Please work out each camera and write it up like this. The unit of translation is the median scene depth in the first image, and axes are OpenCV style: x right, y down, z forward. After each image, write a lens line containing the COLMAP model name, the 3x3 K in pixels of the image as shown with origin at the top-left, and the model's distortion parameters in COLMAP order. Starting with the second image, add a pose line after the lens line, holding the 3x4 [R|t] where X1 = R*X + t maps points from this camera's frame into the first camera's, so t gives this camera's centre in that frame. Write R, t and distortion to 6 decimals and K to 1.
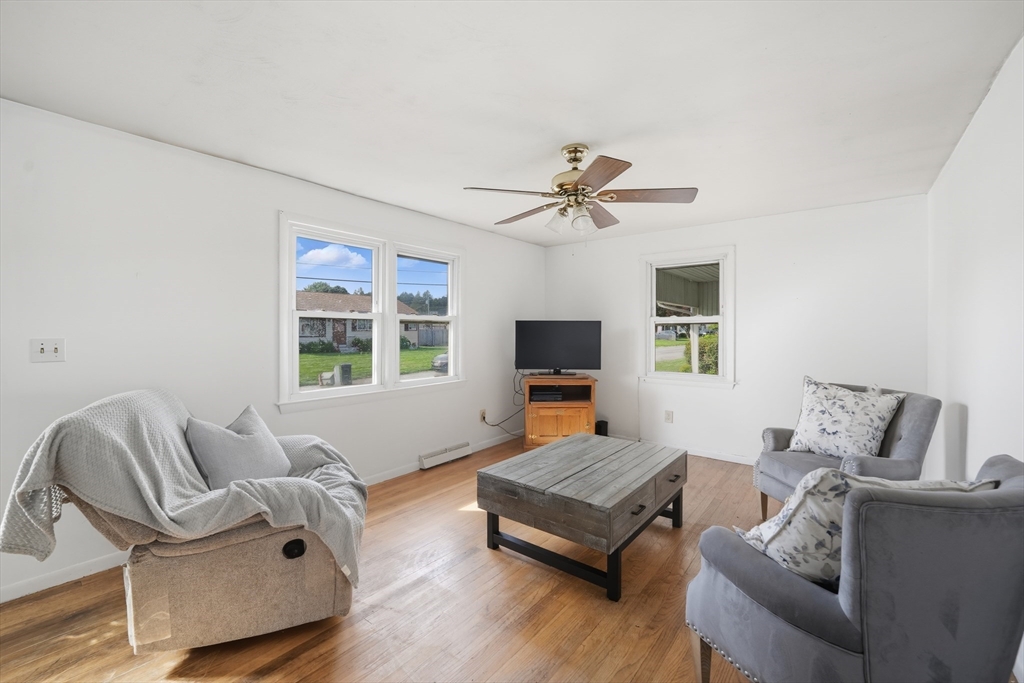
lens RADIAL K [[419.8, 0, 510.1], [0, 419.8, 335.9], [0, 0, 1]] dist [-0.008393, -0.000463]
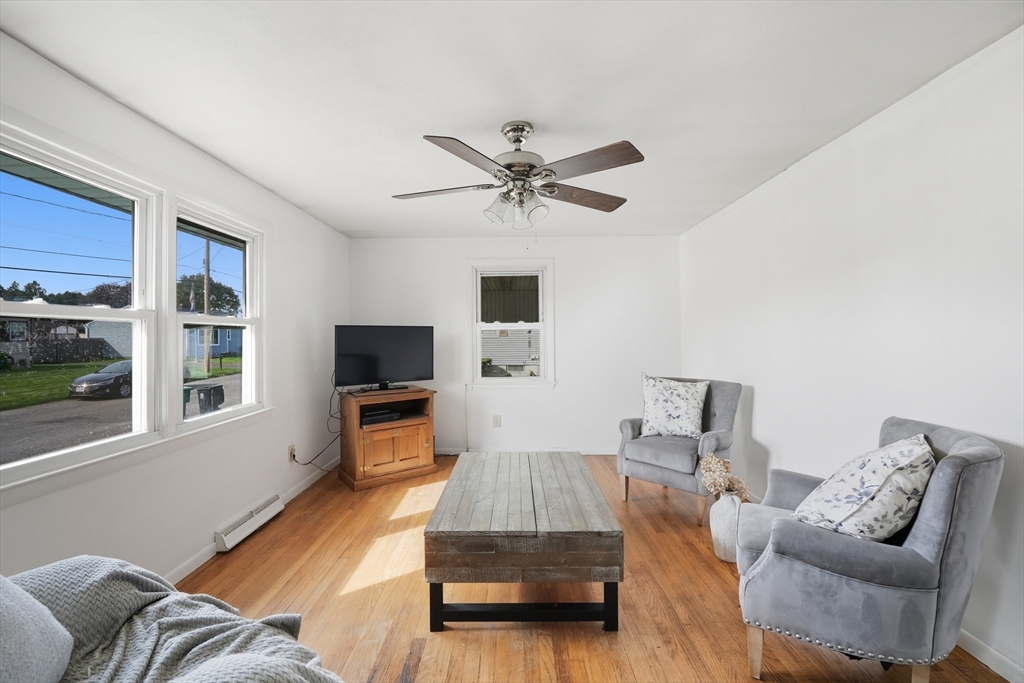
lens RADIAL K [[419.8, 0, 510.1], [0, 419.8, 335.9], [0, 0, 1]] dist [-0.008393, -0.000463]
pose [[0.789923, -0.008168, 0.613151, -0.368956], [0.018406, 0.999777, -0.010393, -0.004227], [-0.612929, 0.019495, 0.789897, 0.307509]]
